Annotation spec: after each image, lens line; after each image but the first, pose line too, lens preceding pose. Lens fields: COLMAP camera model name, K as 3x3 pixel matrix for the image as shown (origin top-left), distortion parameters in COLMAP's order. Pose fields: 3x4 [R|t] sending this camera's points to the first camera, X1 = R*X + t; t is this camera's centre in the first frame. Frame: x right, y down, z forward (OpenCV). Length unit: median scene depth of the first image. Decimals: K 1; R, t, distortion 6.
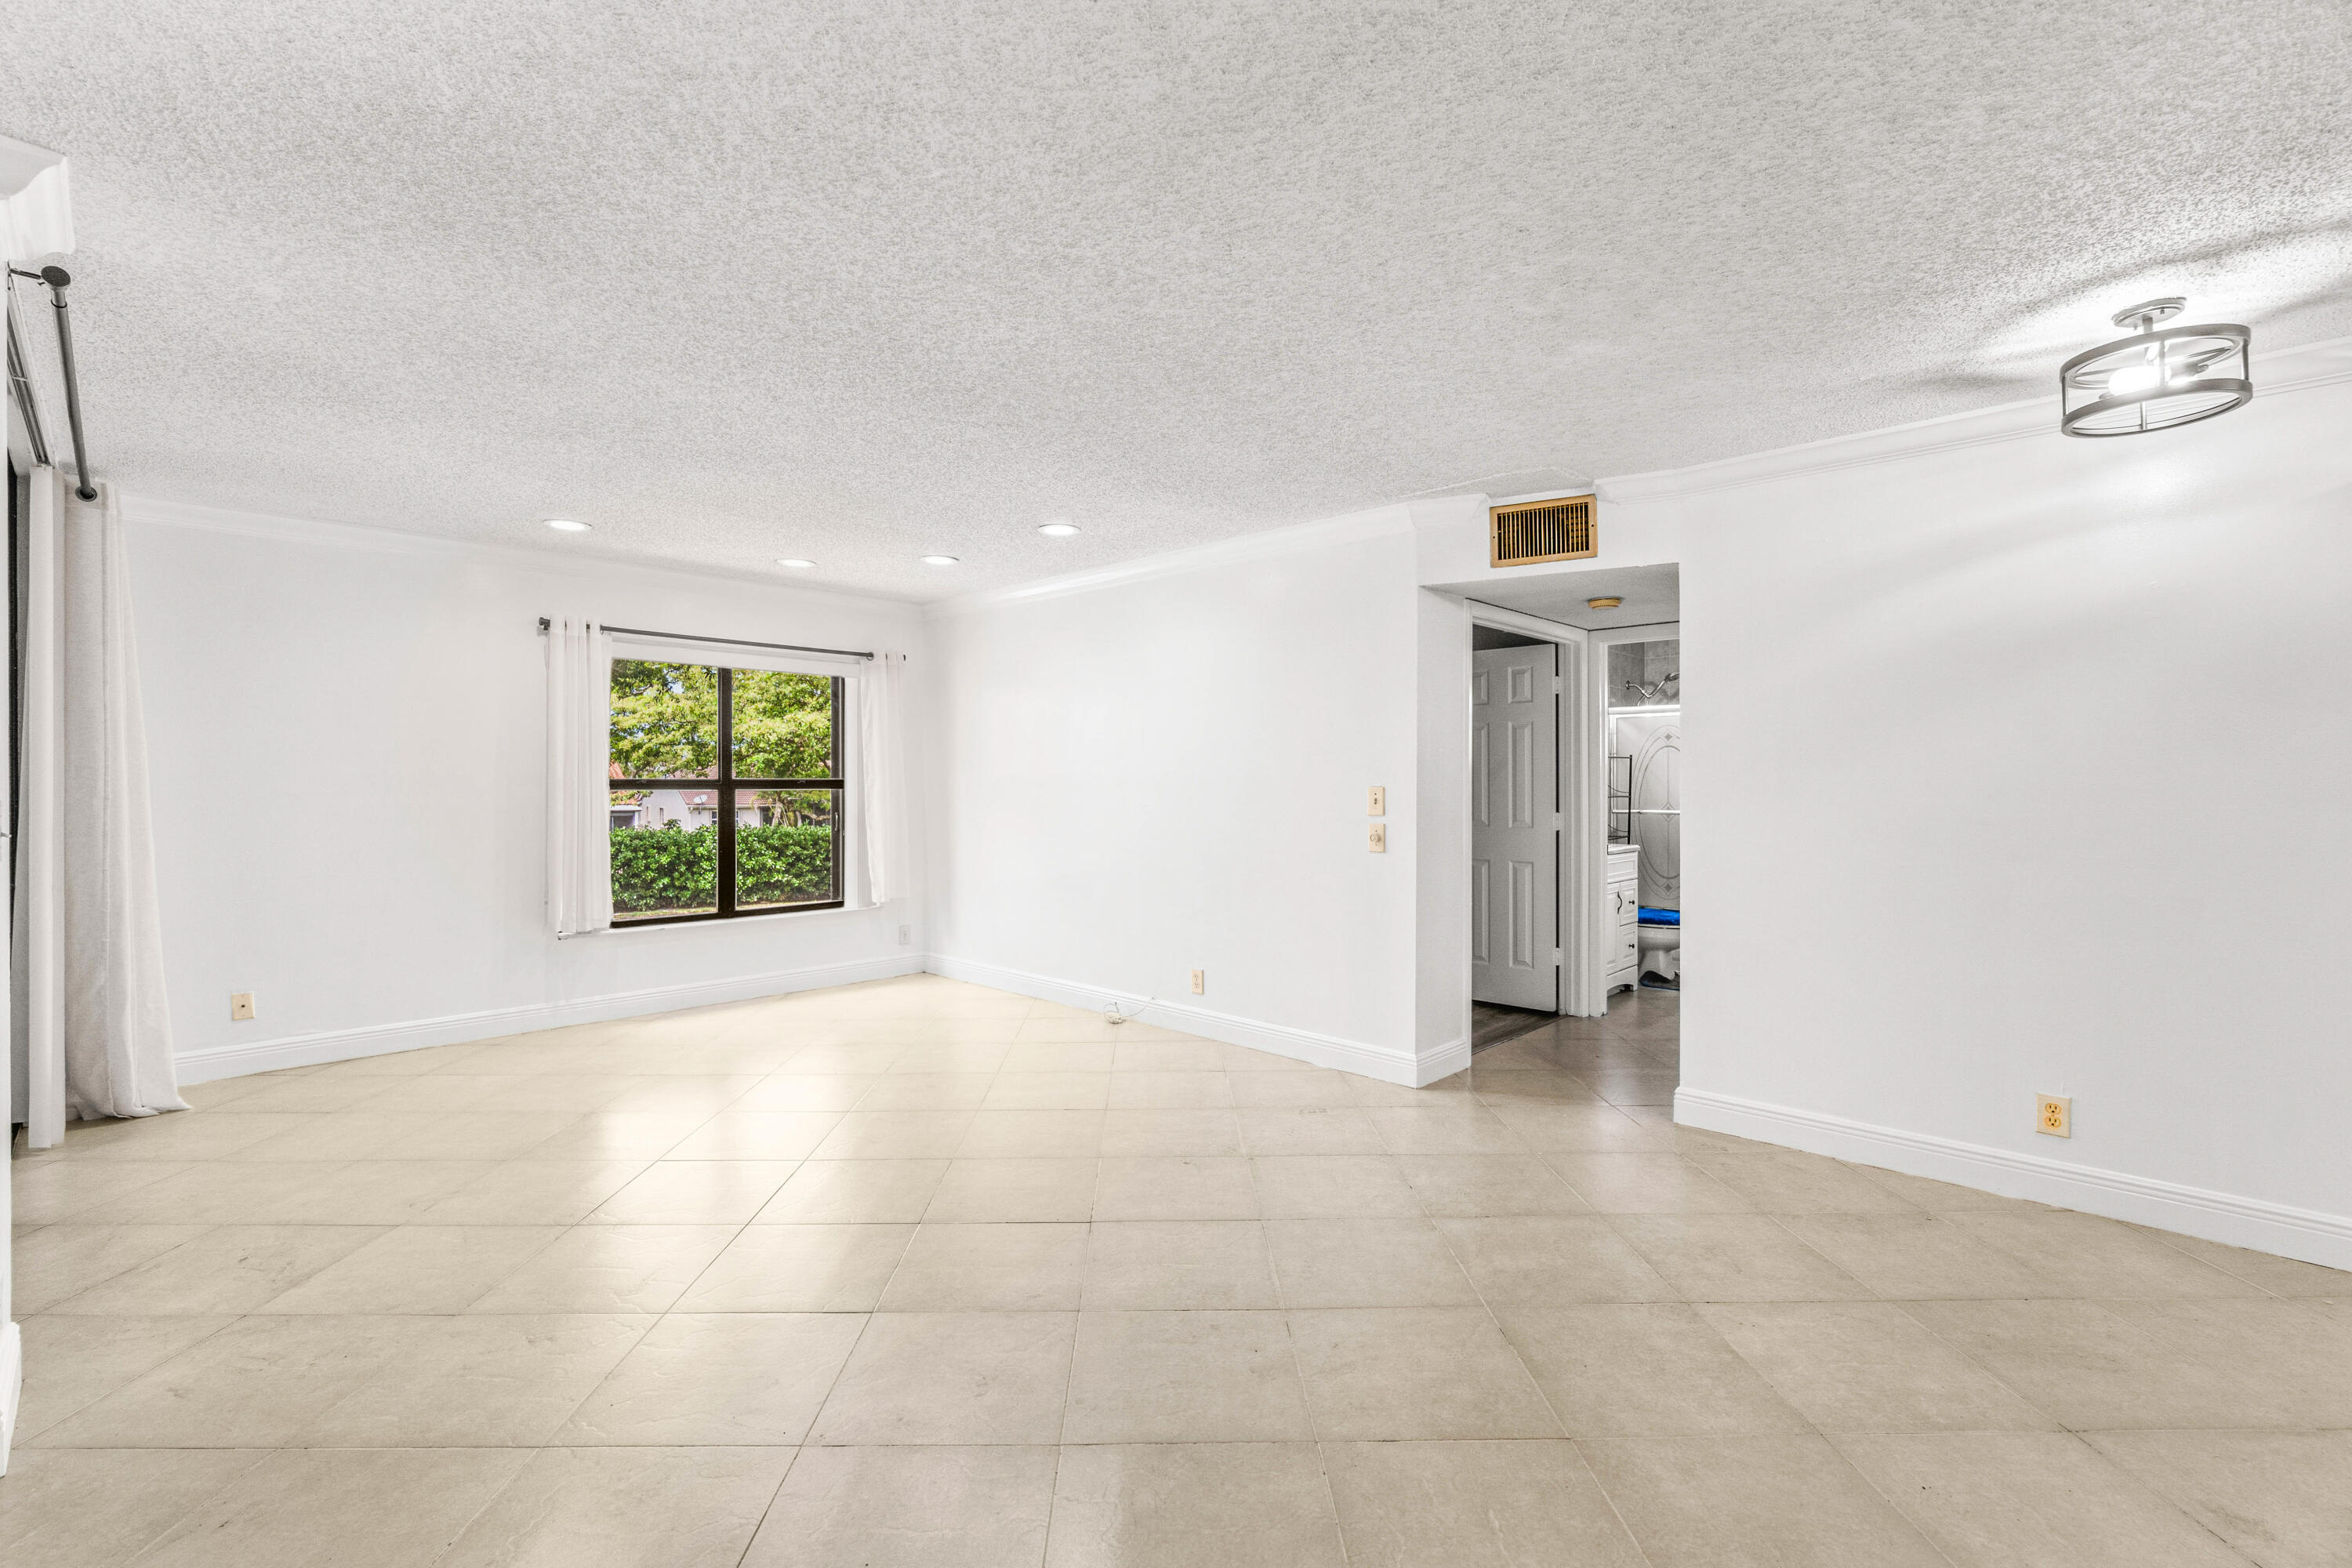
lens RADIAL K [[1011.7, 0, 1171.0], [0, 1011.7, 786.7], [0, 0, 1]] dist [-0.002177, -0.000188]
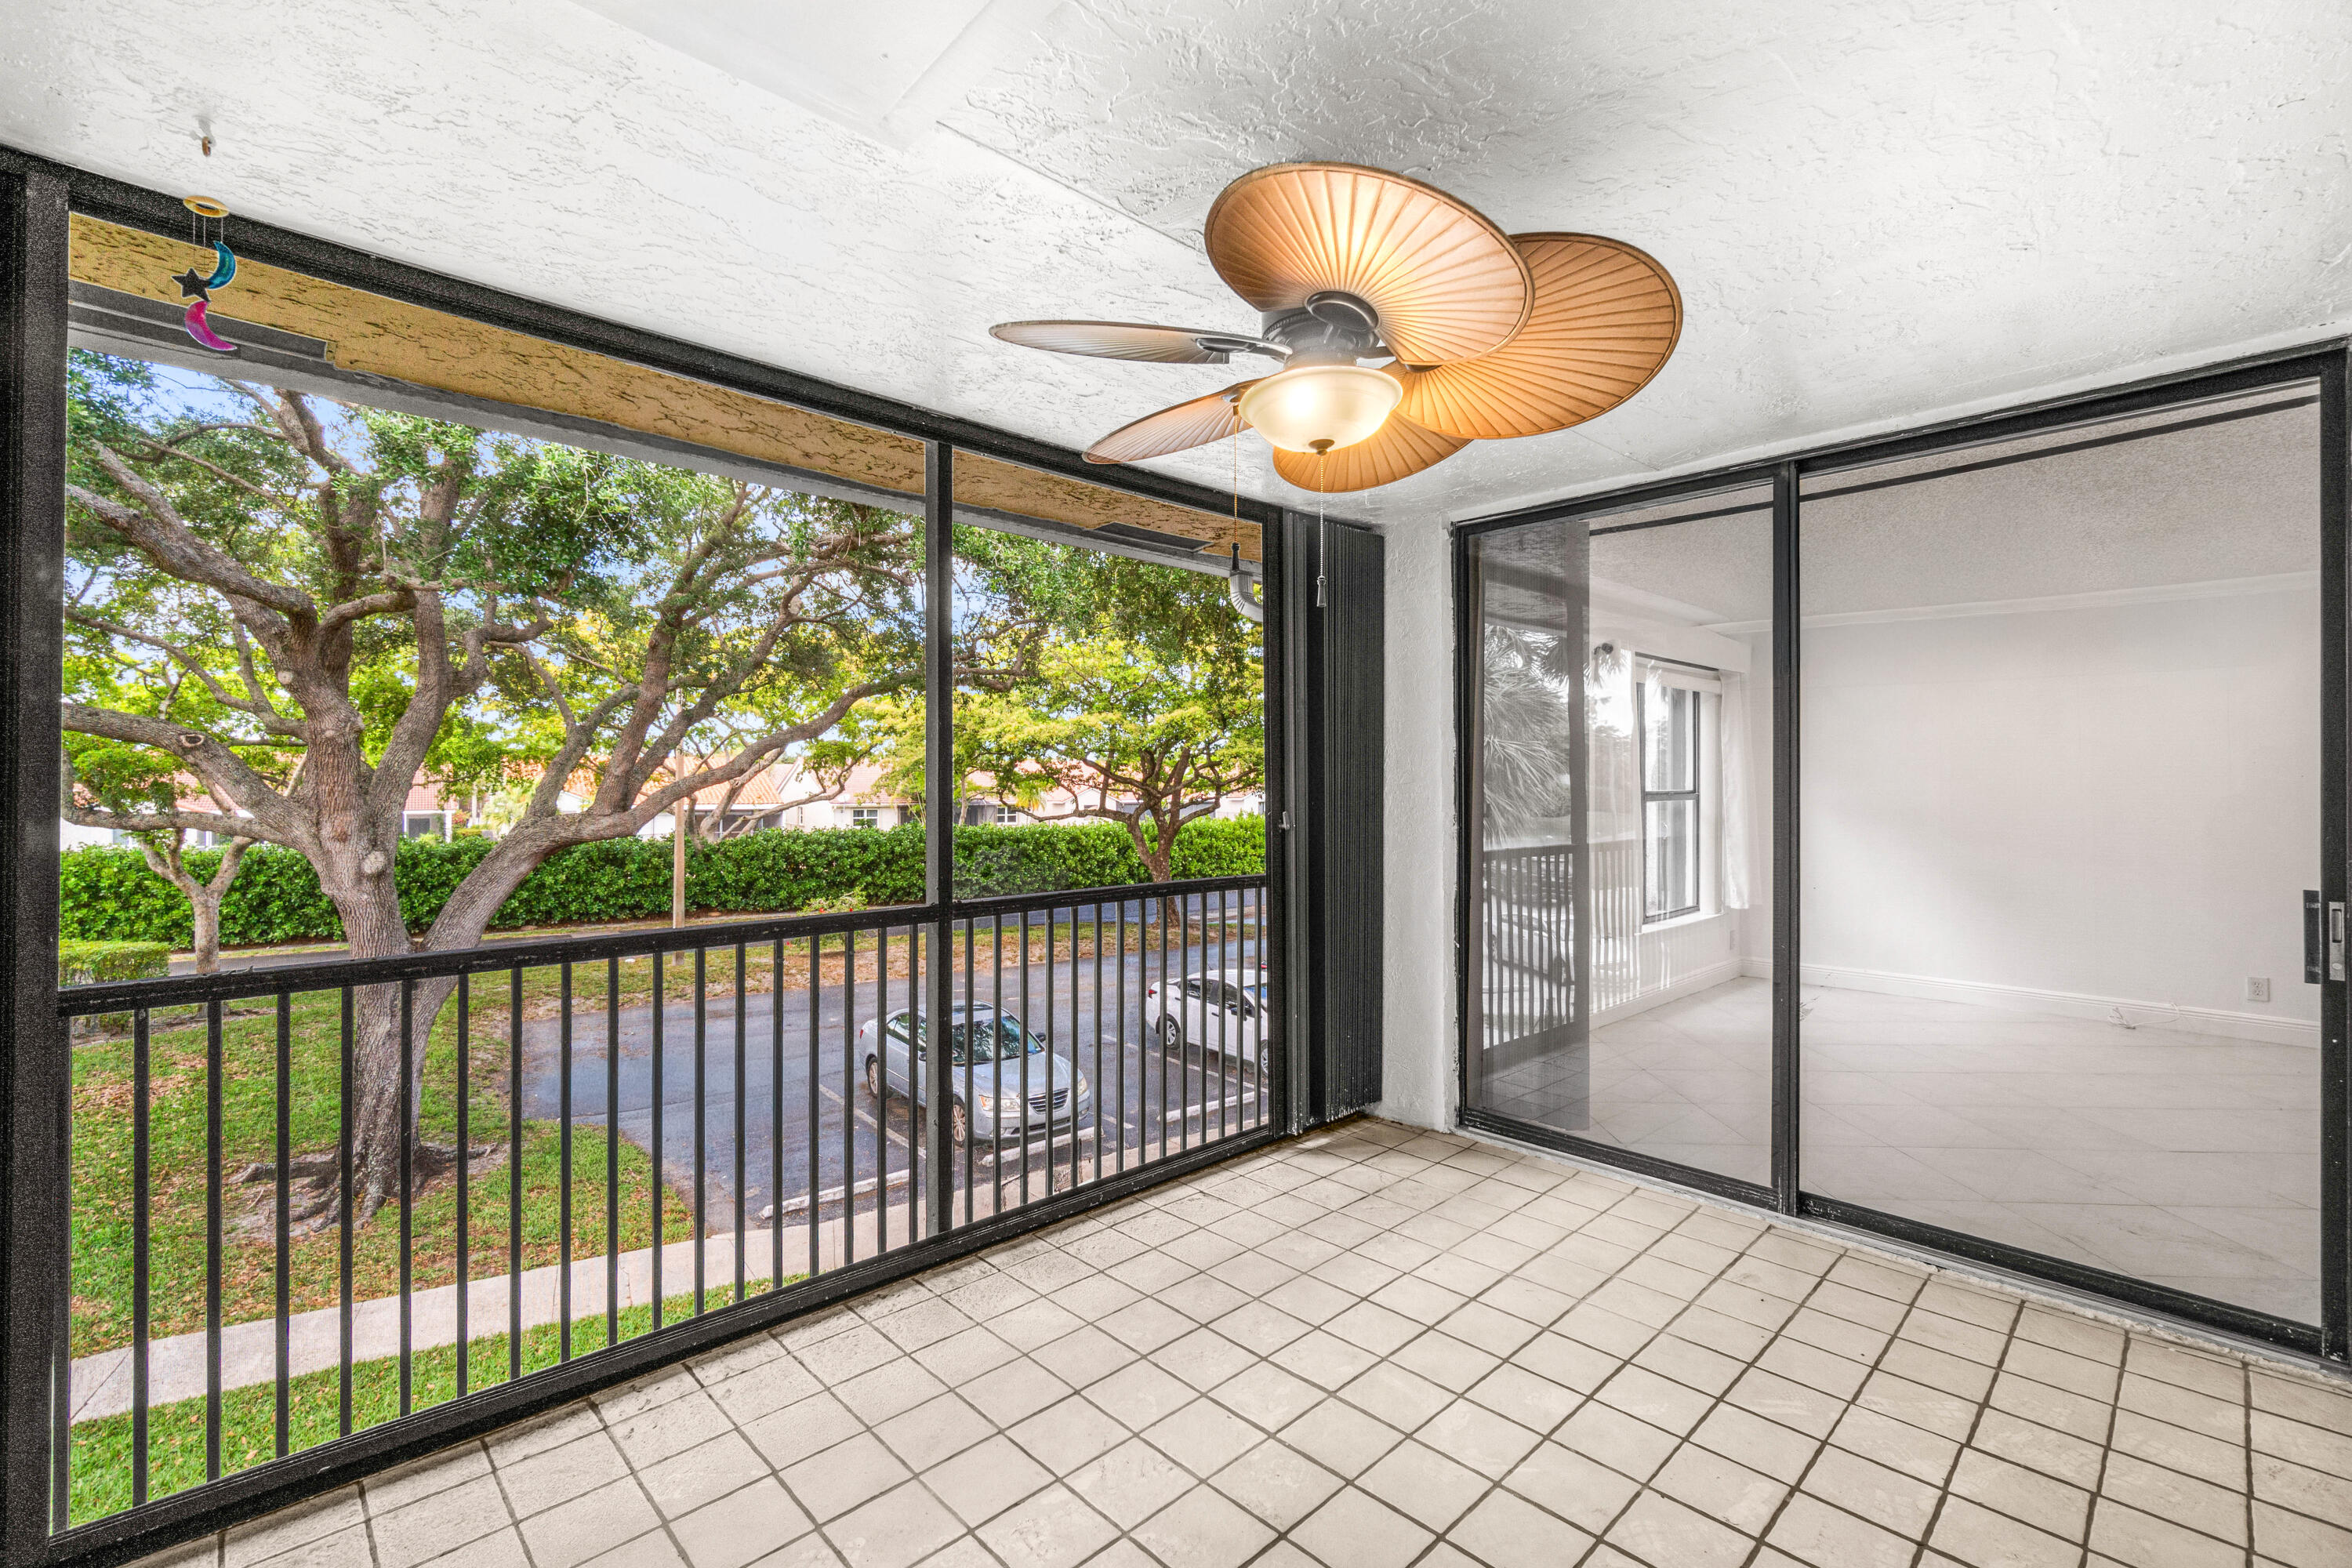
lens RADIAL K [[1023.5, 0, 1121.3], [0, 1023.5, 777.1], [0, 0, 1]] dist [-0.001435, -0.000233]
pose [[0.997112, -0.001670, -0.075929, -1.207146], [0.001098, 0.999971, -0.007577, -0.013738], [0.075939, 0.007472, 0.997084, -0.111578]]
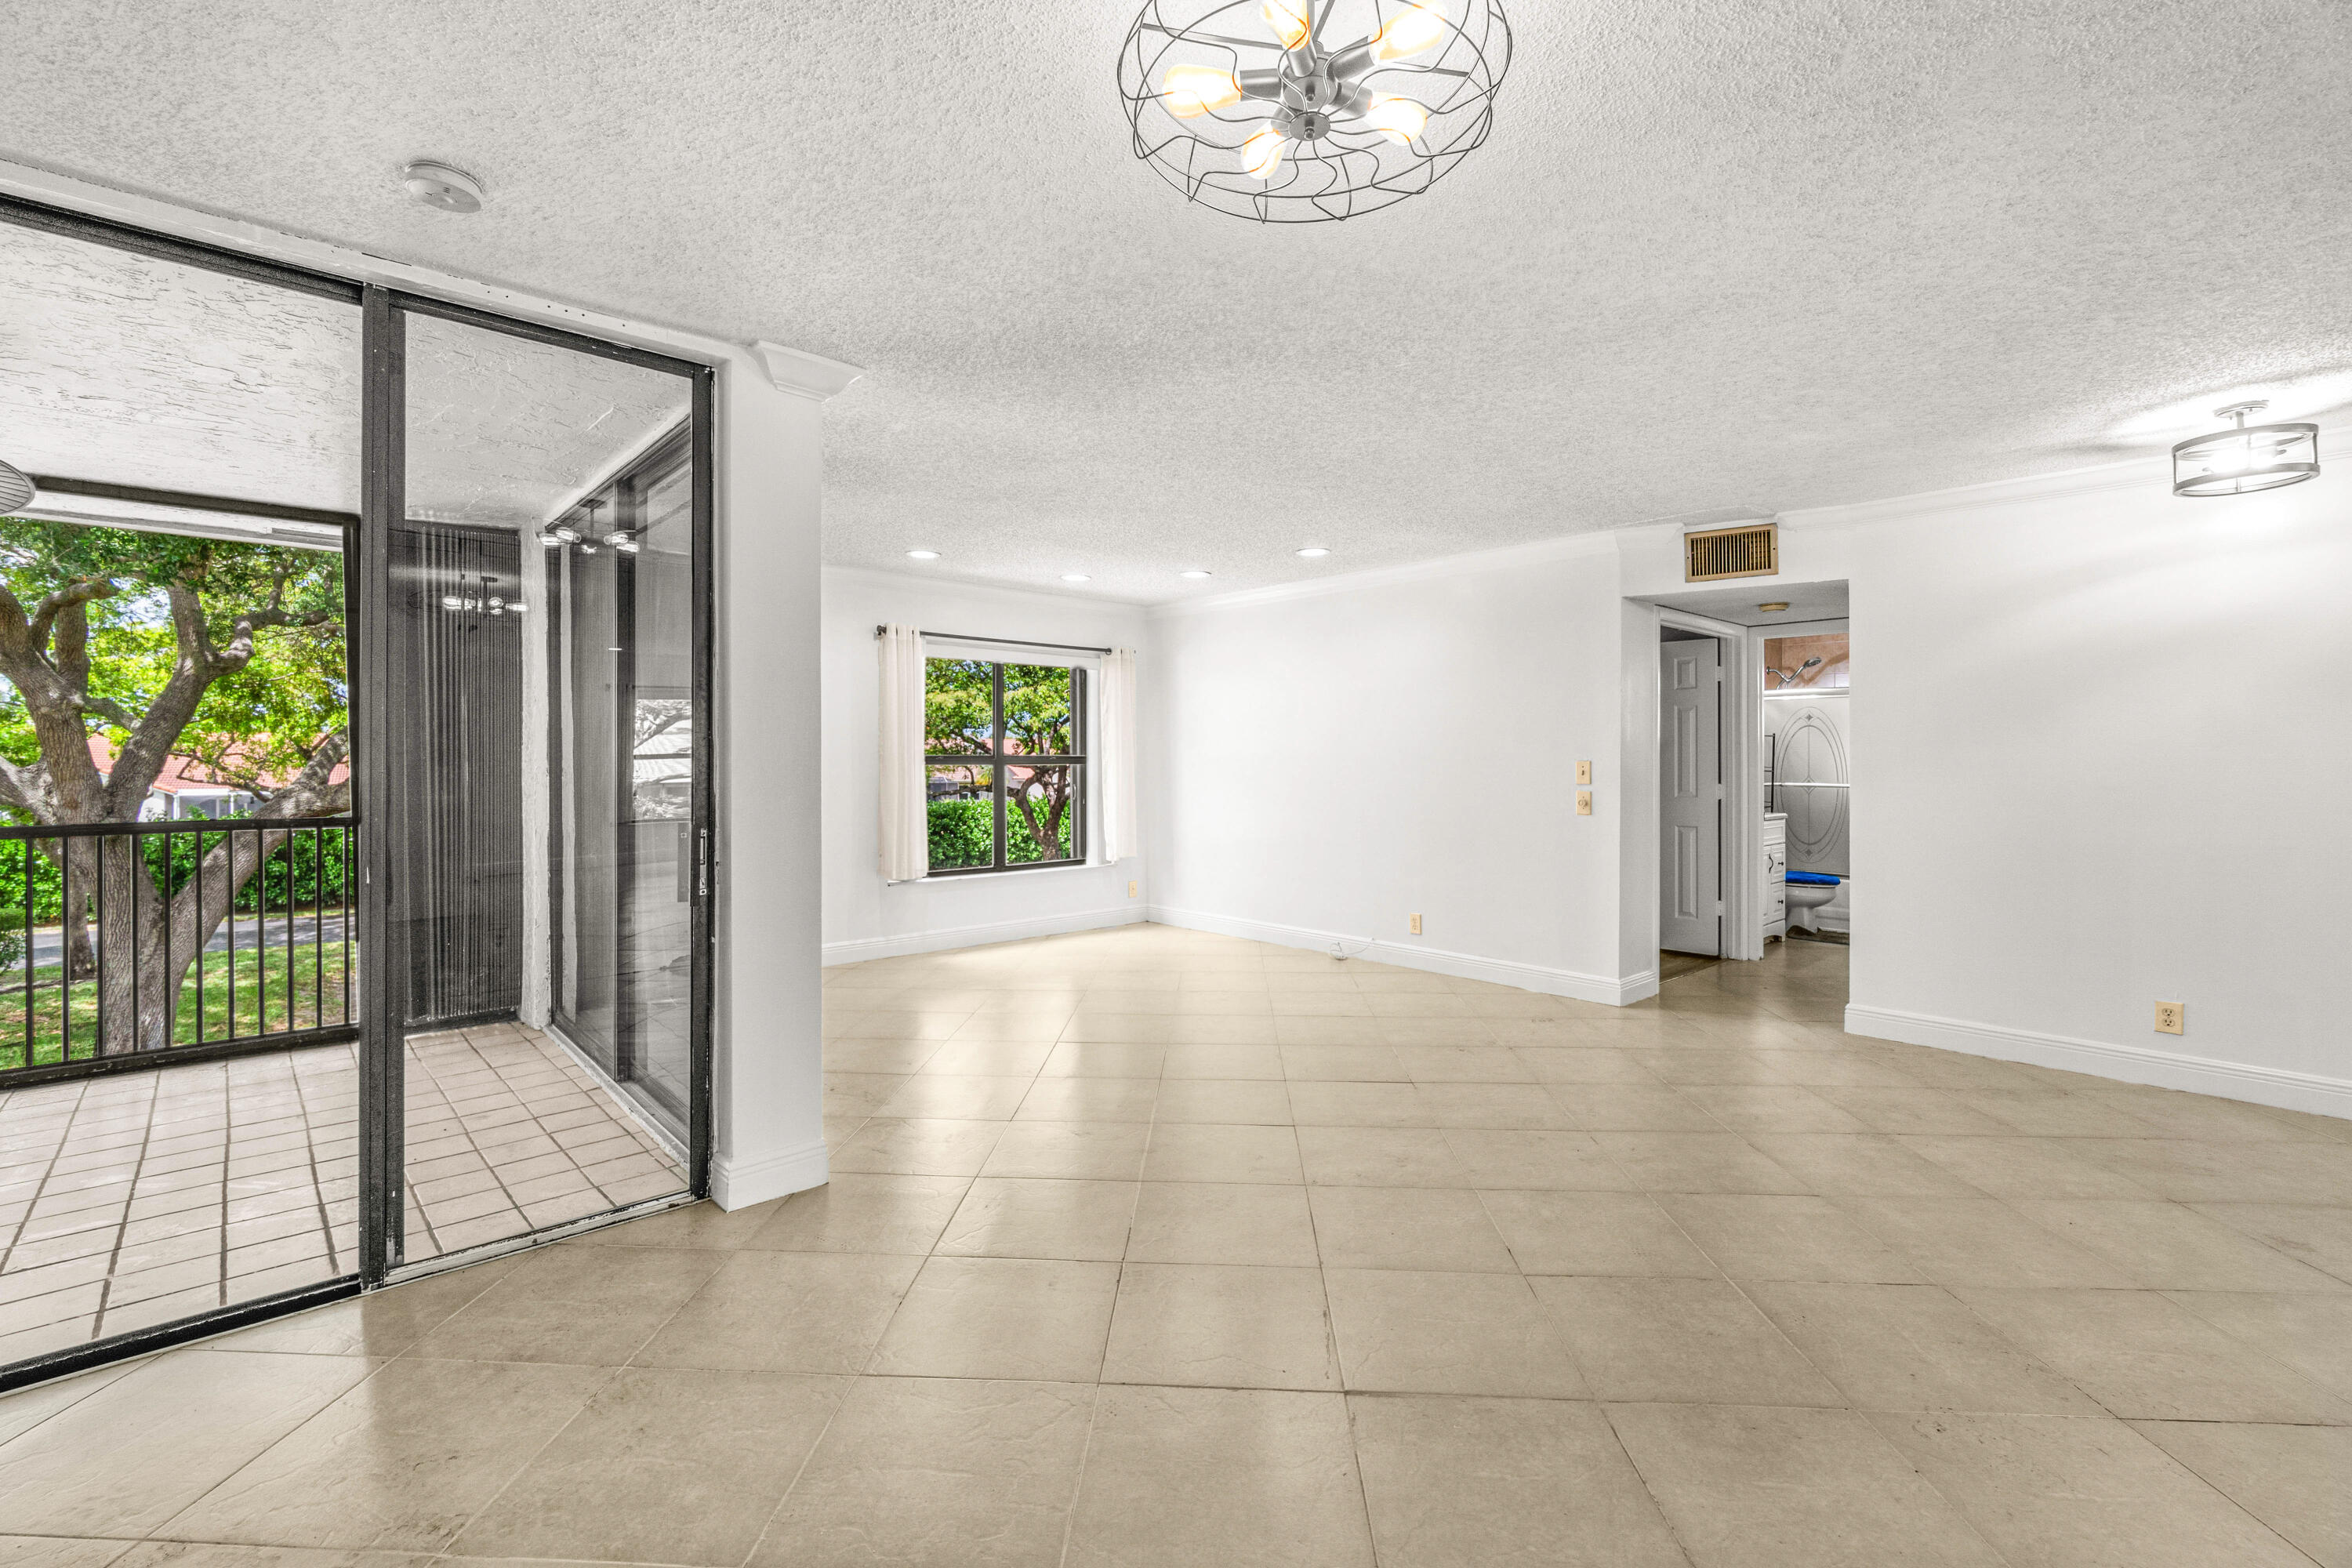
lens RADIAL K [[1012.7, 0, 1178.1], [0, 1012.7, 764.9], [0, 0, 1]] dist [-0.001715, 0.000192]
pose [[0.997897, -0.000527, -0.064818, -0.206481], [0.000560, 1.000000, 0.000491, 0.003920], [0.064818, -0.000526, 0.997897, -0.251593]]
